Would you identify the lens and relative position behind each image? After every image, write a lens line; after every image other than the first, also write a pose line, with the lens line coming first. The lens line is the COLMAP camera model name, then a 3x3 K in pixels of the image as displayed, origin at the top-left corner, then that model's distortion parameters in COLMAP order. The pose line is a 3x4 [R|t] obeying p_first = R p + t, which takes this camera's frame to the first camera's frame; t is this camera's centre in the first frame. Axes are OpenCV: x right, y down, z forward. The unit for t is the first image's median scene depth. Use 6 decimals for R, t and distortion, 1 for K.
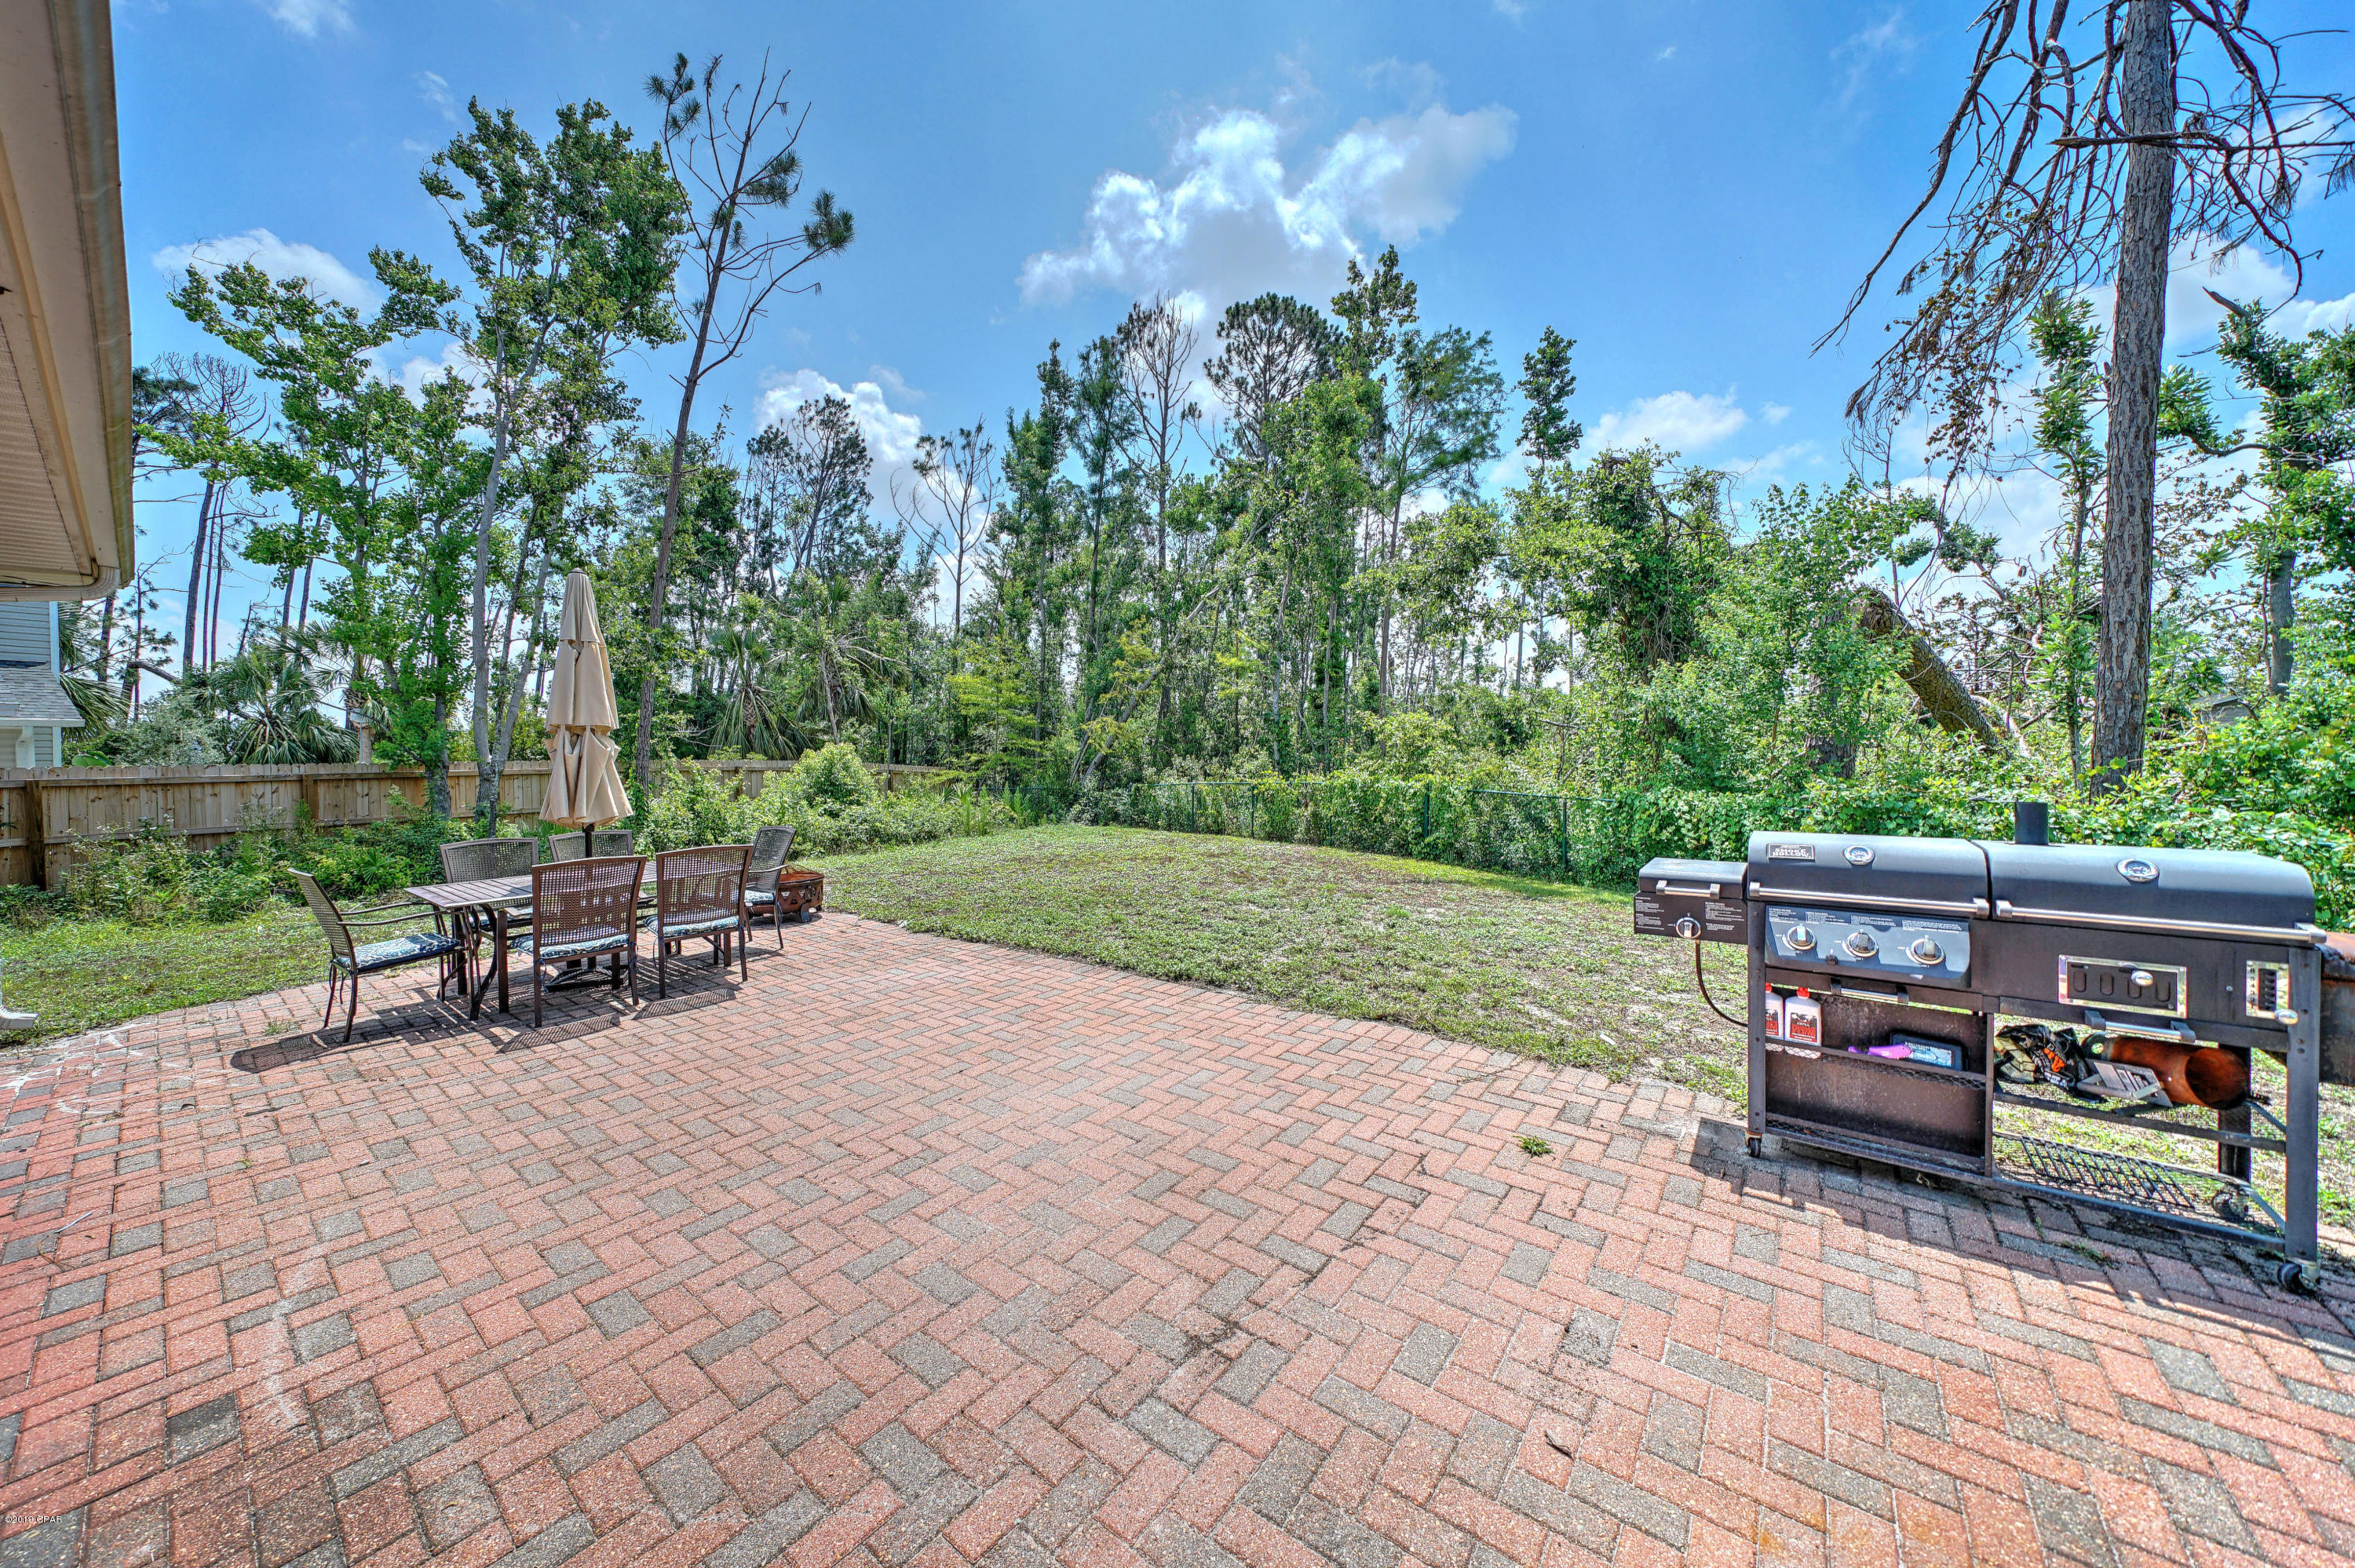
lens RADIAL K [[805.0, 0, 1162.9], [0, 805.0, 760.5], [0, 0, 1]] dist [0.001792, -0.000323]
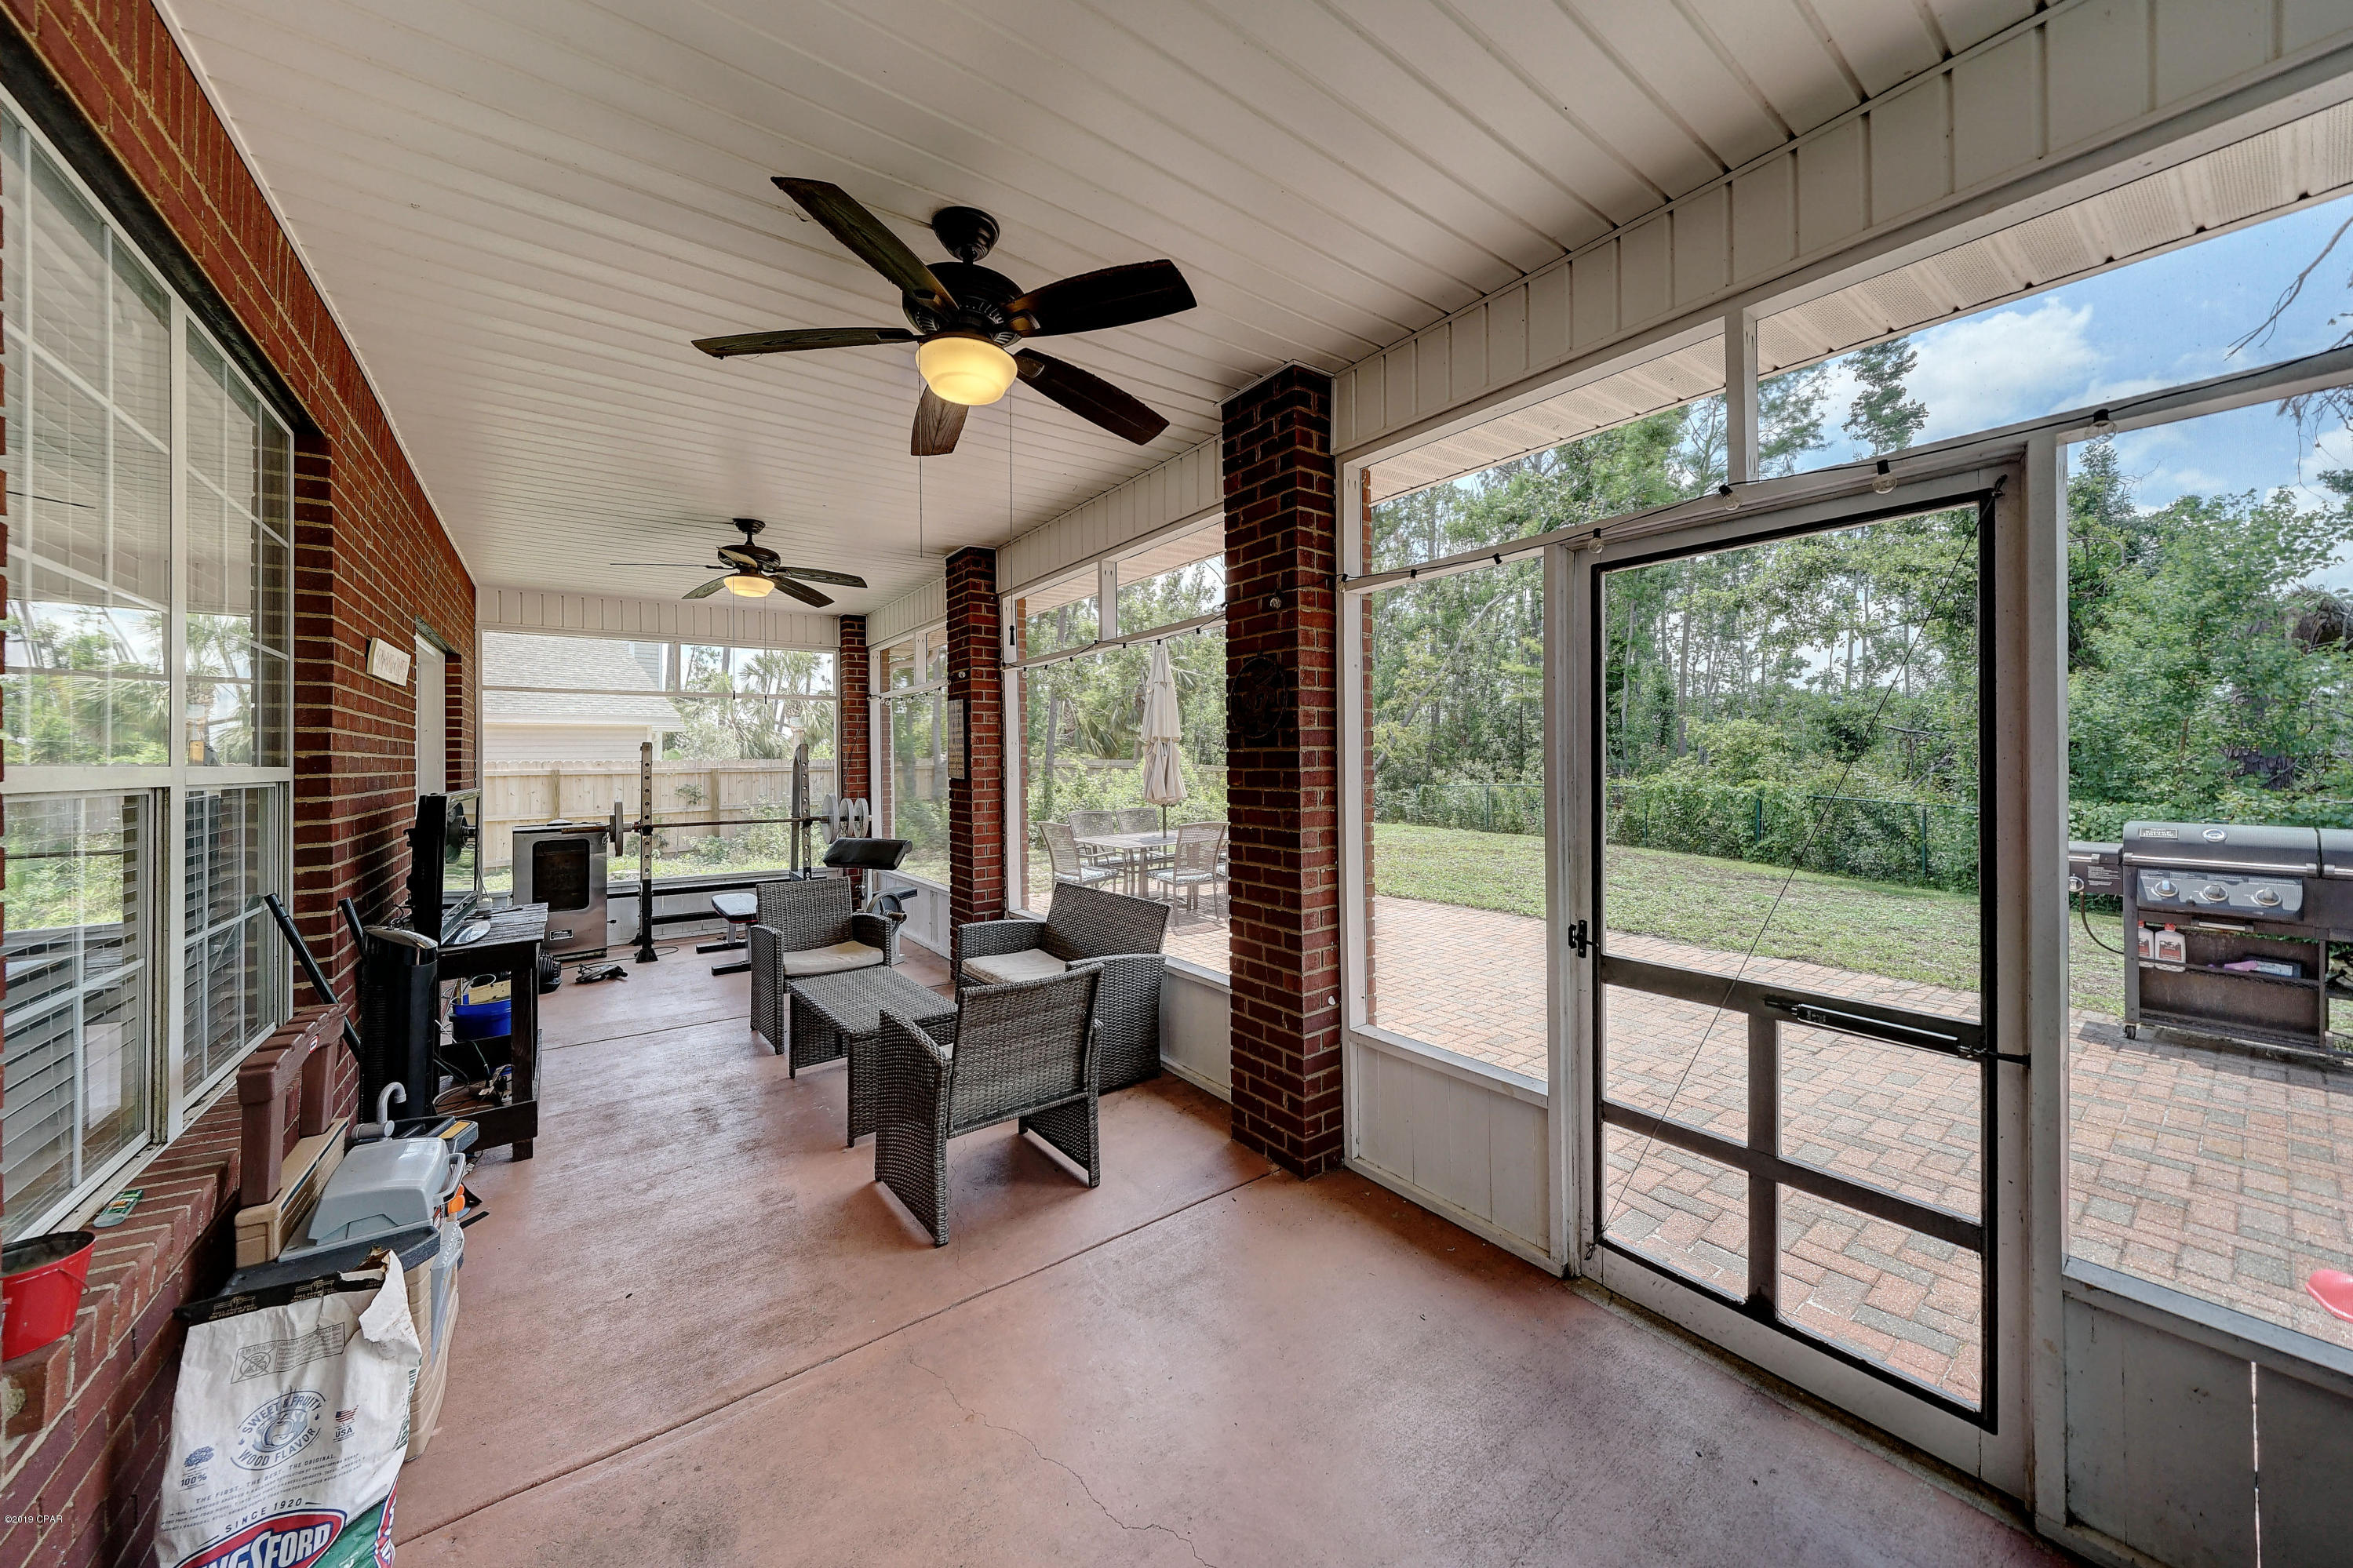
lens RADIAL K [[804.3, 0, 1178.5], [0, 804.3, 745.7], [0, 0, 1]] dist [0.001792, -0.000323]
pose [[0.965813, 0.005993, -0.259170, -0.140325], [-0.010968, 0.999782, -0.017756, -0.000493], [0.259007, 0.019992, 0.965668, -0.218268]]
